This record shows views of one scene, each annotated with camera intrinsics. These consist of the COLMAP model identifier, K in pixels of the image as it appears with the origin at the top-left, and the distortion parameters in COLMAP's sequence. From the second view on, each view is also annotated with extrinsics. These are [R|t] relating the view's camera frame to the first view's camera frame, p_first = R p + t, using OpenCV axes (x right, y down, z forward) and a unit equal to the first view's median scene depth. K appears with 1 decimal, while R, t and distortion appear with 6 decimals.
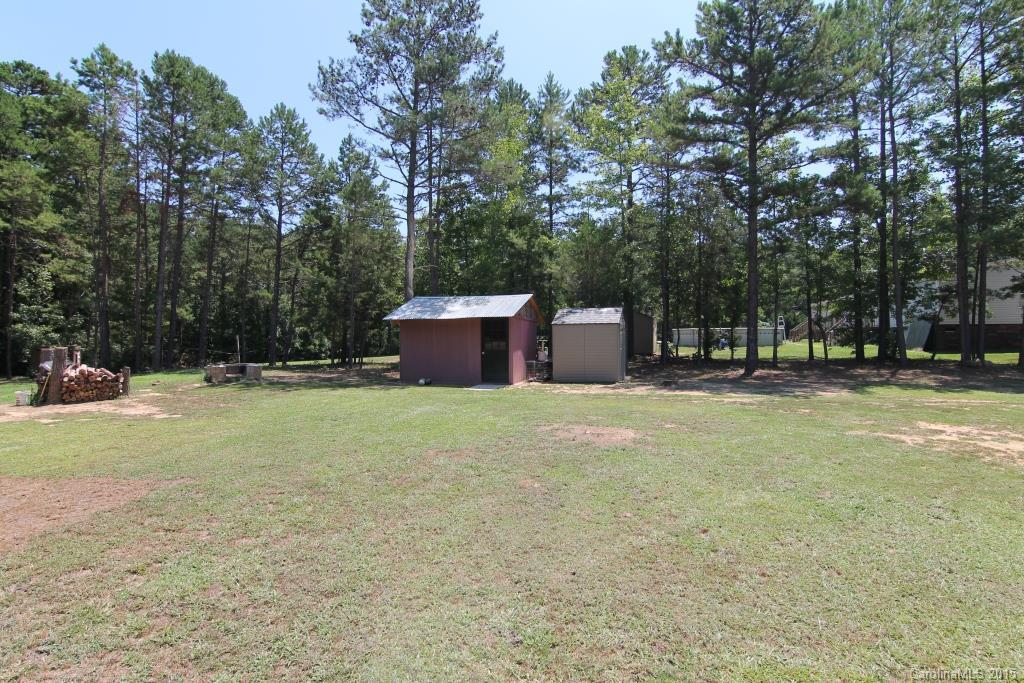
lens RADIAL K [[532.1, 0, 510.5], [0, 532.1, 338.8], [0, 0, 1]] dist [-0.017866, -0.000518]
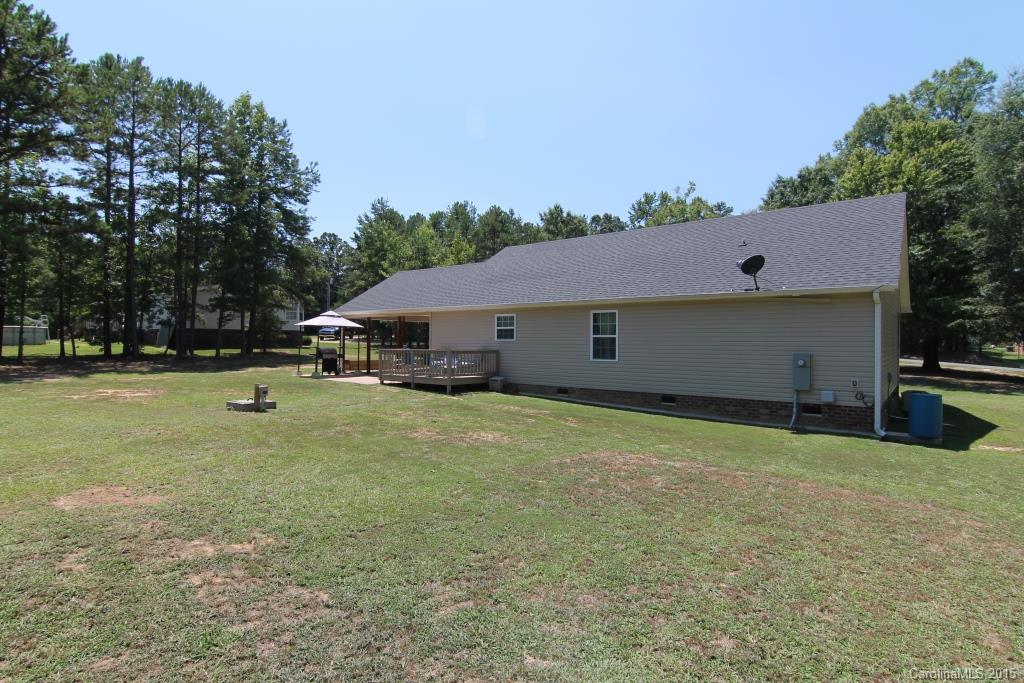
lens RADIAL K [[532.1, 0, 510.5], [0, 532.1, 338.8], [0, 0, 1]] dist [-0.017866, -0.000518]
pose [[0.386618, 0.007000, 0.922213, -0.098217], [-0.006342, 0.999968, -0.004932, 0.000988], [-0.922218, -0.003942, 0.386650, -0.332756]]
